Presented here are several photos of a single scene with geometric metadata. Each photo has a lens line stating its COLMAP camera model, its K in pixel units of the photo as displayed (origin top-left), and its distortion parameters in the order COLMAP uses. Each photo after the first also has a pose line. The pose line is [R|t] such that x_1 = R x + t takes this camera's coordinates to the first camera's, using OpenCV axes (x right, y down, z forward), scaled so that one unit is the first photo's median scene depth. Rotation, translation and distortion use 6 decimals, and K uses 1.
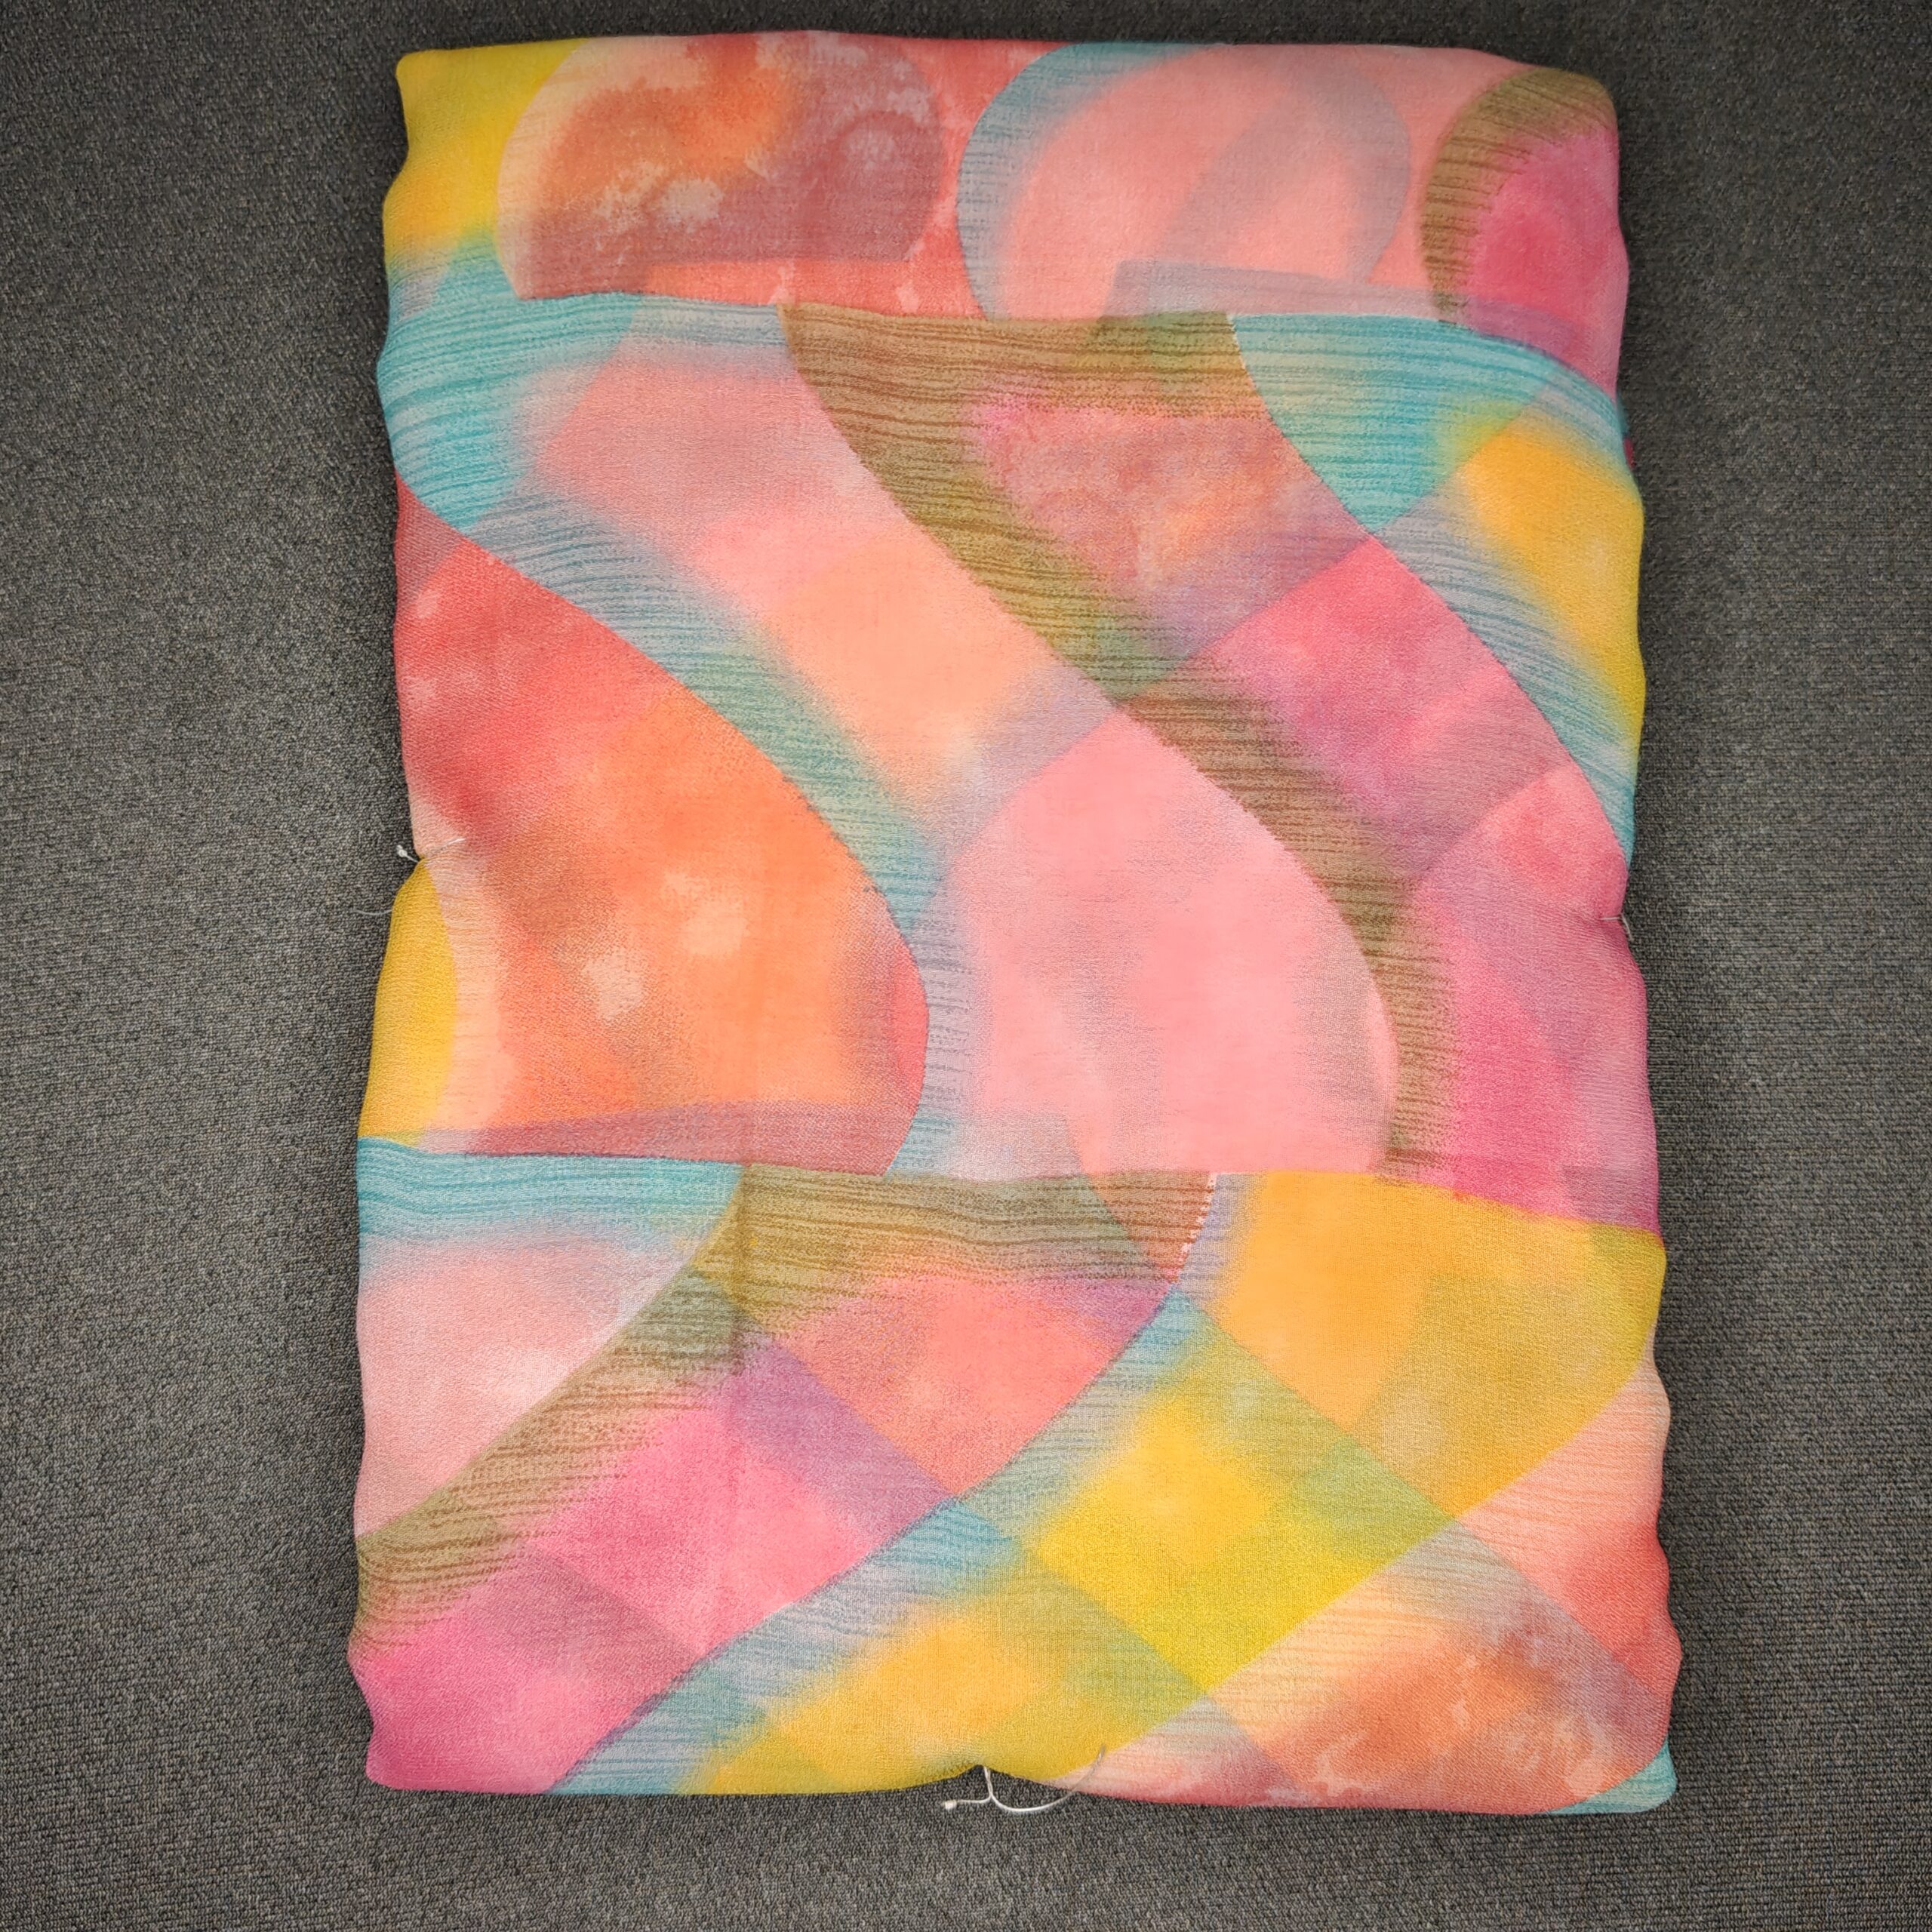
lens RADIAL K [[2108.2, 0, 963.8], [0, 2108.2, 1034.3], [0, 0, 1]] dist [-0.027963, 0.000000]
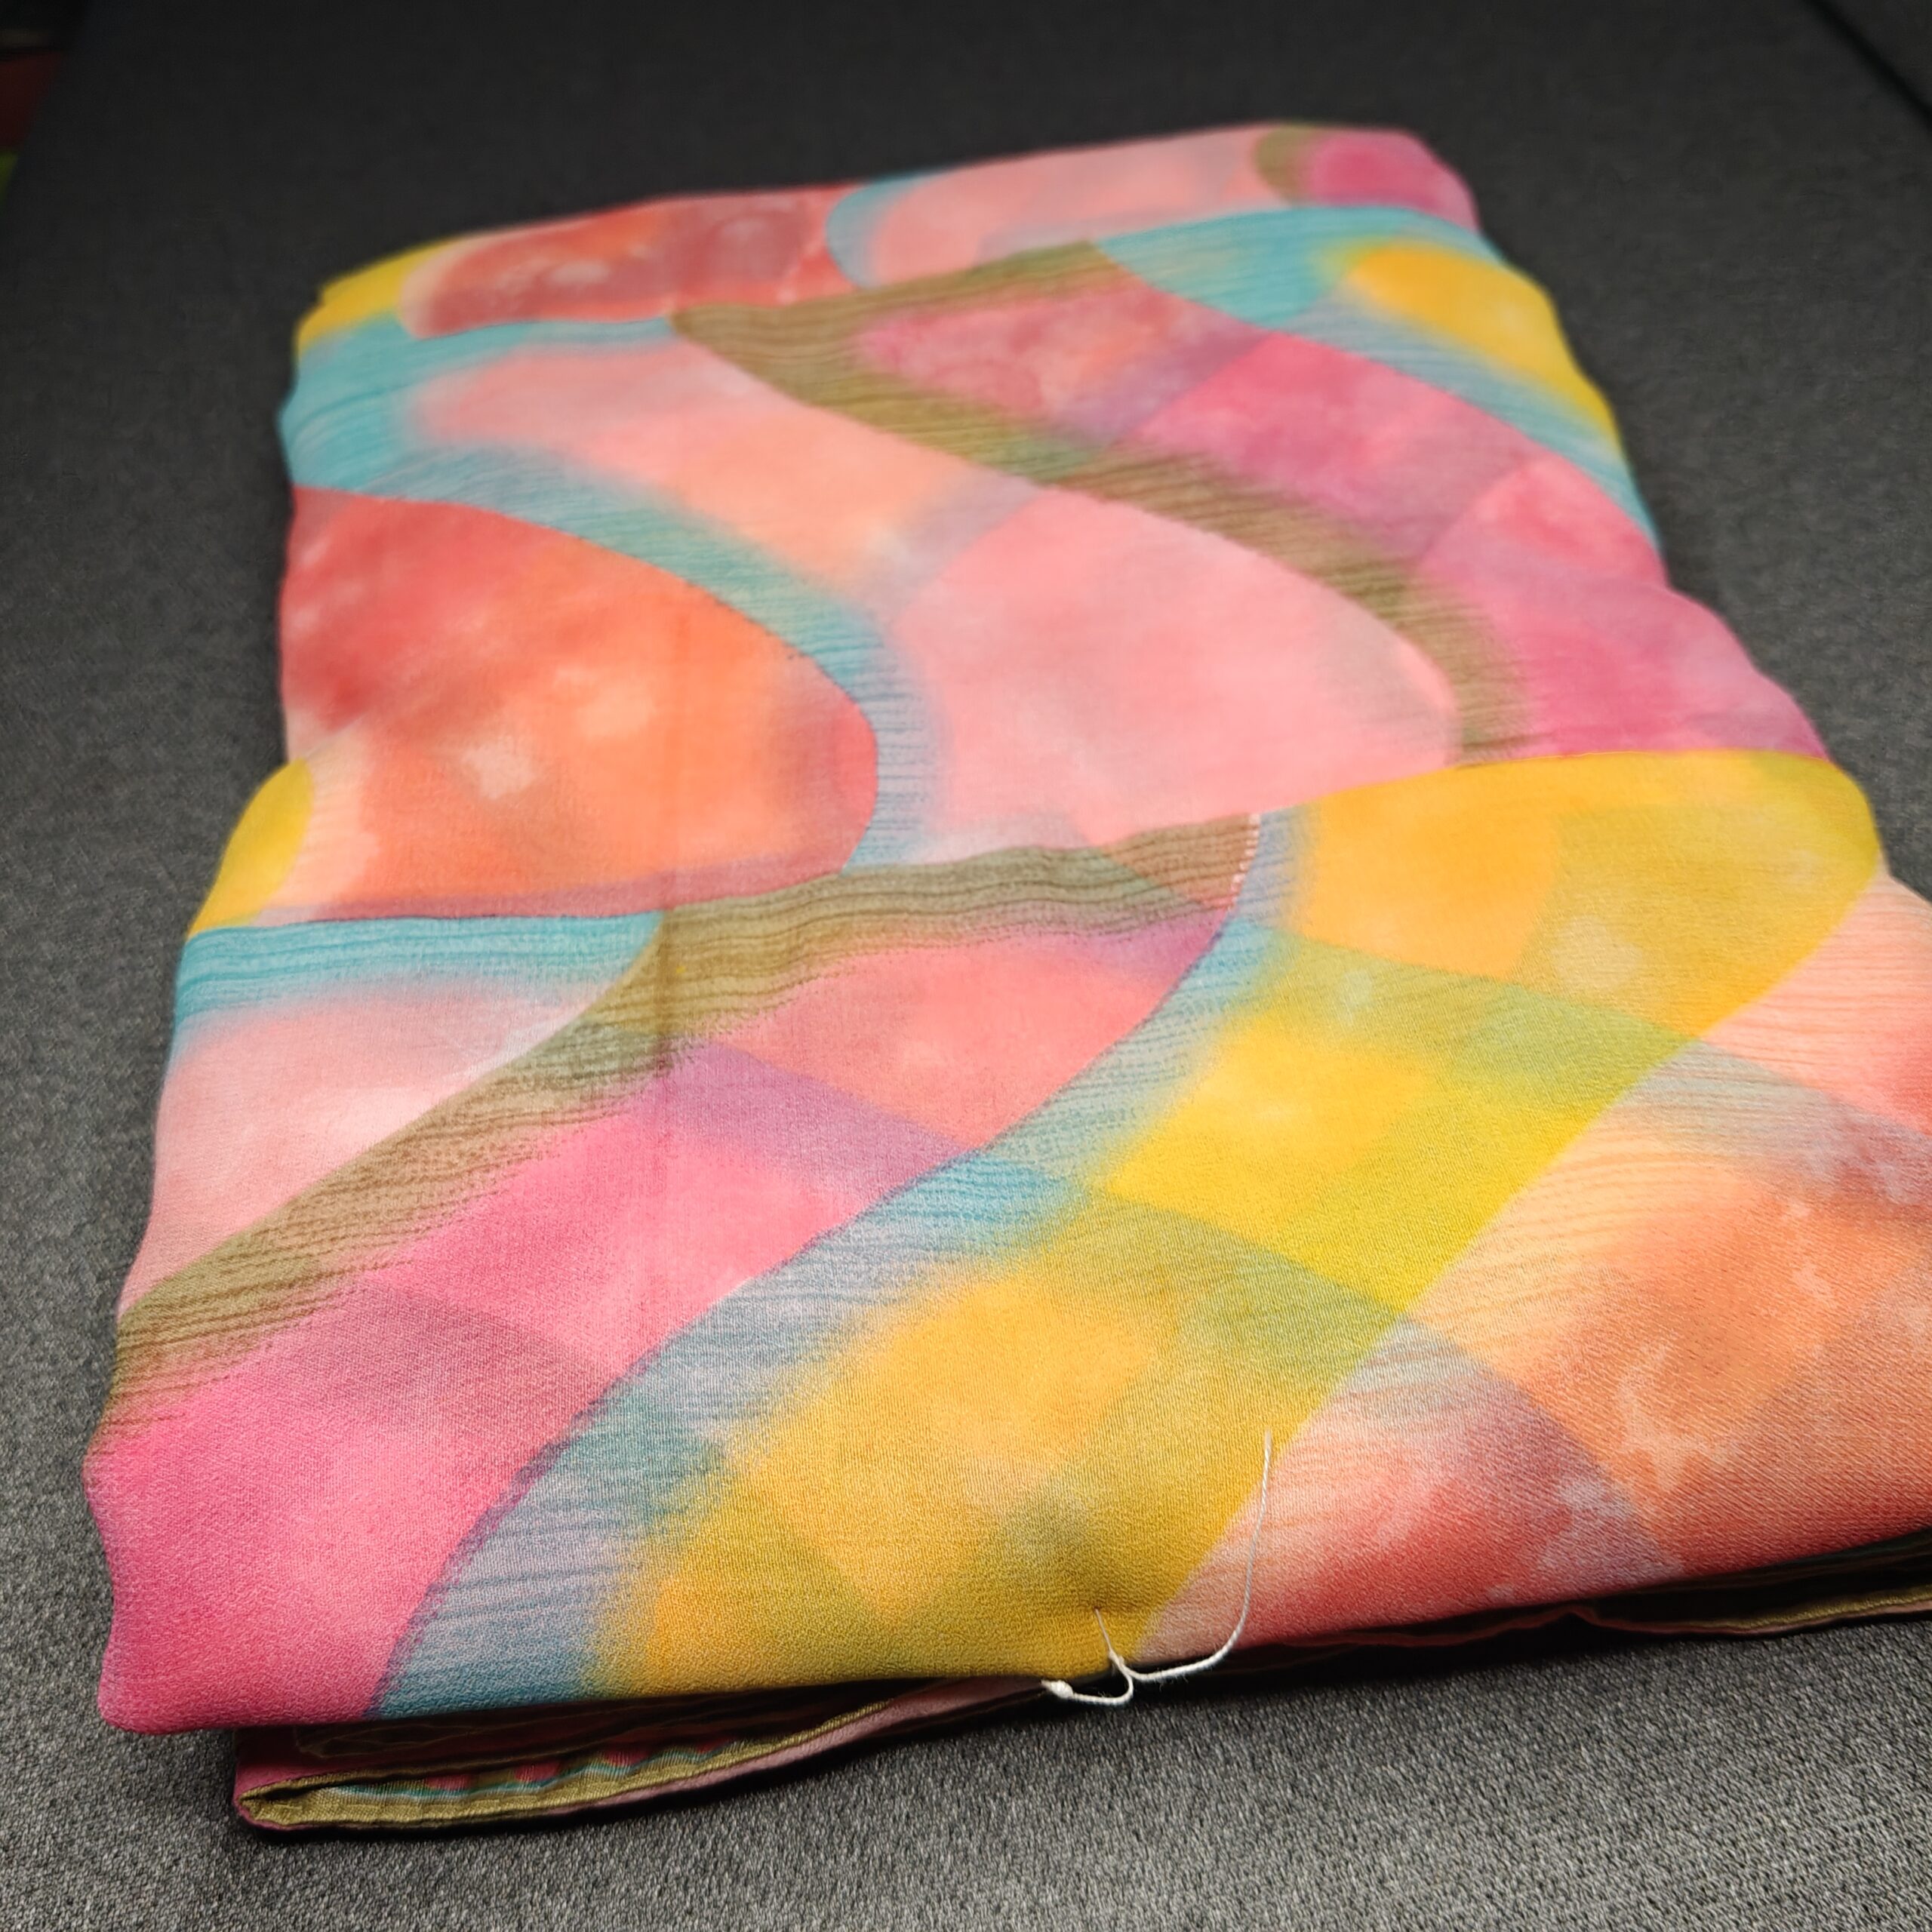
lens RADIAL K [[2108.2, 0, 966.3], [0, 2108.2, 993.5], [0, 0, 1]] dist [-0.027963, 0.000000]
pose [[0.985448, -0.169952, 0.002857, -0.001528], [0.135712, 0.776568, -0.615243, 0.574091], [0.102343, 0.606678, 0.788332, 0.401661]]
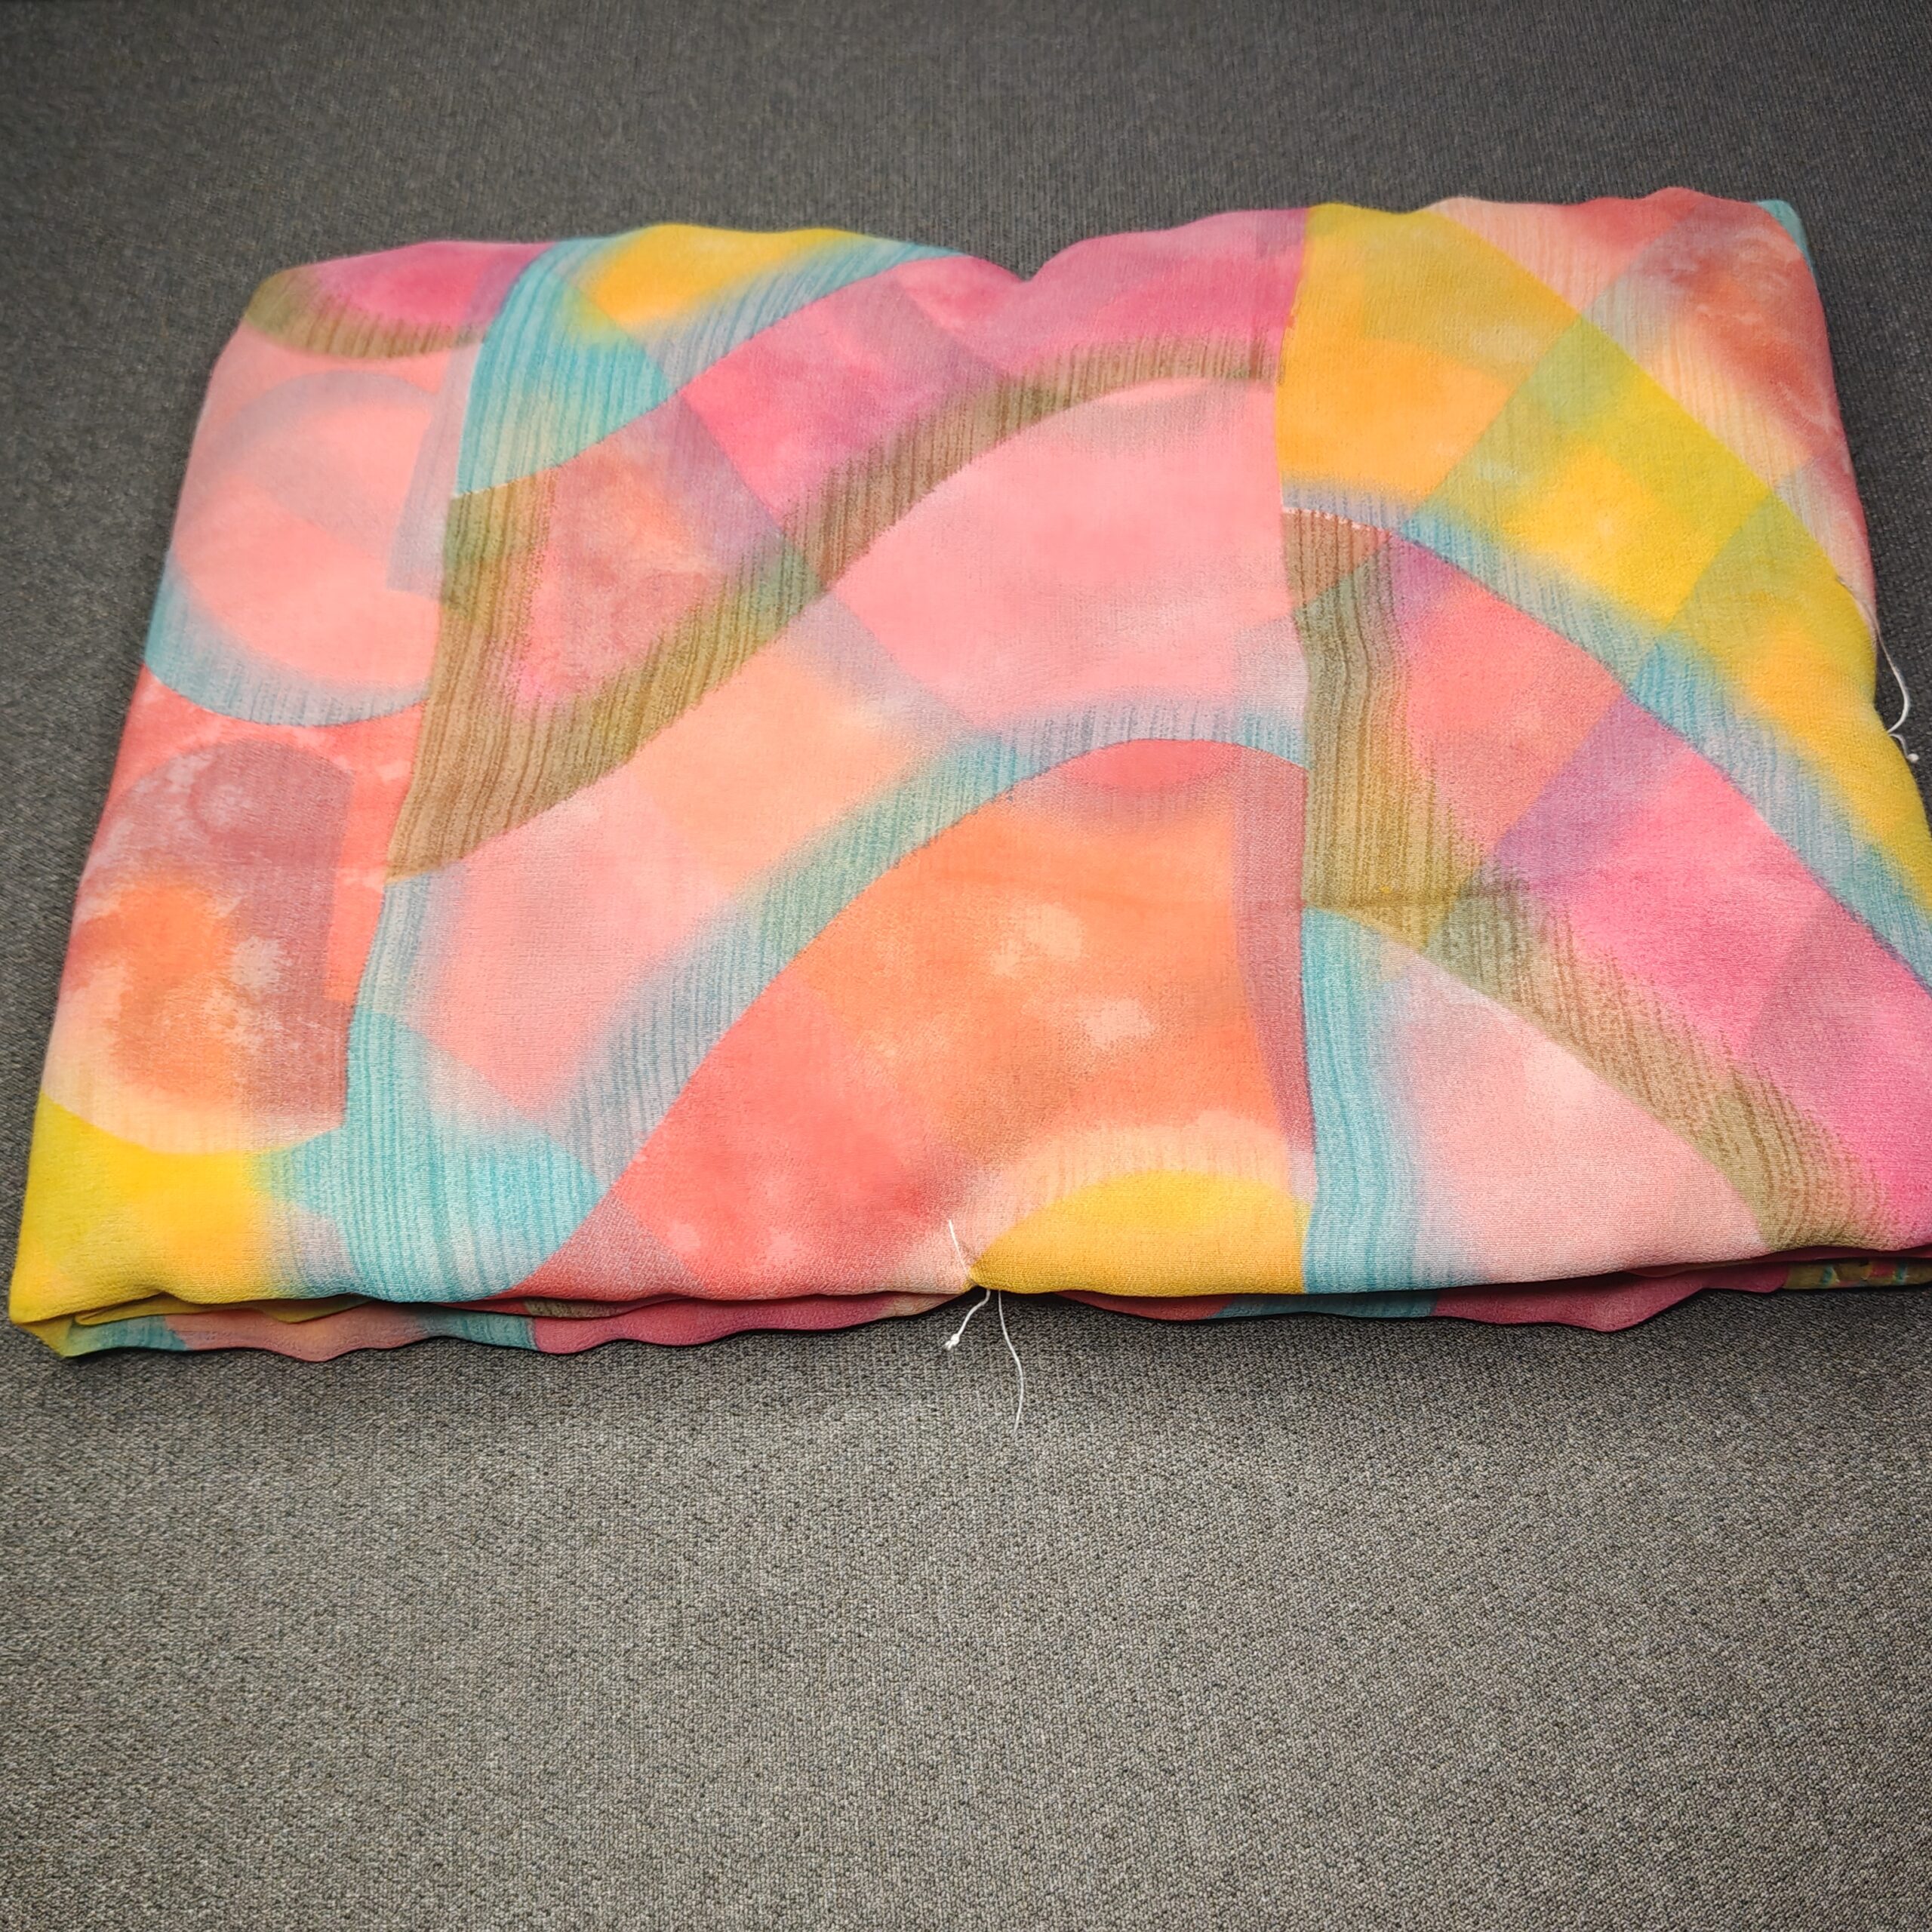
lens RADIAL K [[2108.2, 0, 1011.8], [0, 2108.2, 952.0], [0, 0, 1]] dist [-0.027963, 0.000000]
pose [[-0.004974, -0.890617, 0.454727, -0.543373], [0.998722, 0.018445, 0.047050, -0.111908], [-0.050292, 0.454380, 0.889387, 0.167095]]
